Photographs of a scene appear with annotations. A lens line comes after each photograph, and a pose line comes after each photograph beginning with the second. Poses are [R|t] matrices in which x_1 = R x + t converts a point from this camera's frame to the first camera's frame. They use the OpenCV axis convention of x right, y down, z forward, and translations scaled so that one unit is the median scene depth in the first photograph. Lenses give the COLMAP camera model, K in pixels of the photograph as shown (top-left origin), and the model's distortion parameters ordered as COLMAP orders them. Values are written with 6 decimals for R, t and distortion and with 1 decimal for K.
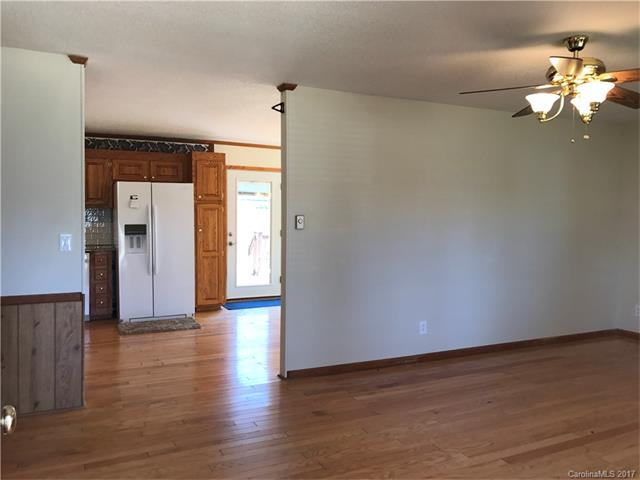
lens RADIAL K [[525.2, 0, 314.4], [0, 525.2, 235.0], [0, 0, 1]] dist [0.035855, -0.030748]
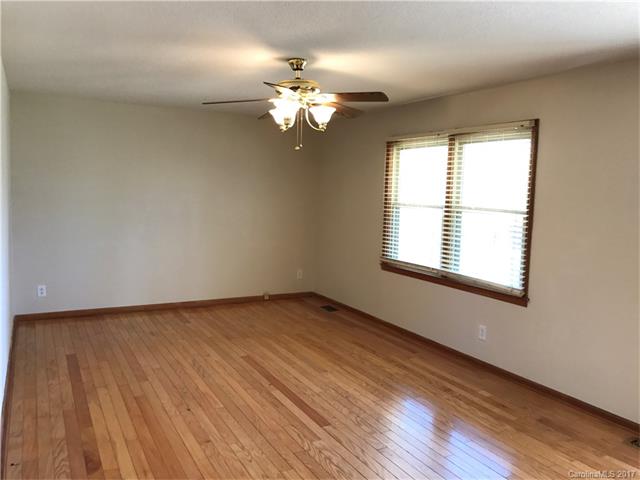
lens RADIAL K [[525.2, 0, 315.6], [0, 525.2, 234.6], [0, 0, 1]] dist [0.035855, -0.030748]
pose [[-0.045738, -0.084575, 0.995367, -0.539709], [0.006169, 0.996367, 0.084944, -0.061700], [-0.998934, 0.010025, -0.045050, 0.771667]]
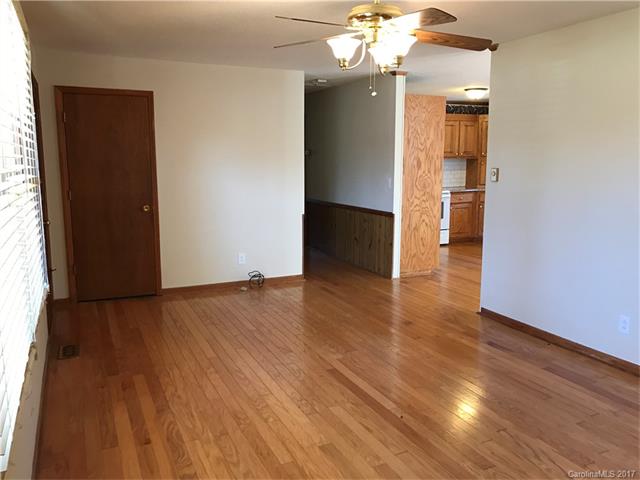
lens RADIAL K [[525.2, 0, 318.9], [0, 525.2, 243.2], [0, 0, 1]] dist [0.035855, -0.030748]
pose [[-0.003452, 0.161697, -0.986834, 1.100996], [-0.040818, 0.985995, 0.161702, -0.043512], [0.999161, 0.040839, 0.003196, 0.689146]]
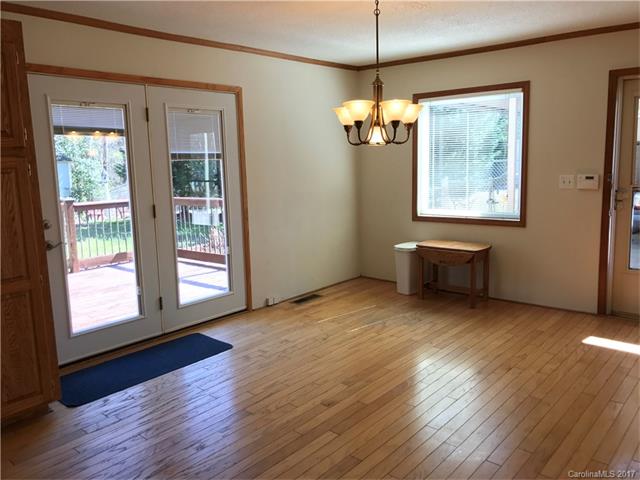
lens RADIAL K [[525.2, 0, 318.5], [0, 525.2, 231.5], [0, 0, 1]] dist [0.035855, -0.030748]
pose [[0.914752, -0.088211, 0.394268, -0.140976], [0.048462, 0.992785, 0.109680, -0.037262], [-0.401098, -0.081223, 0.912427, 0.565900]]
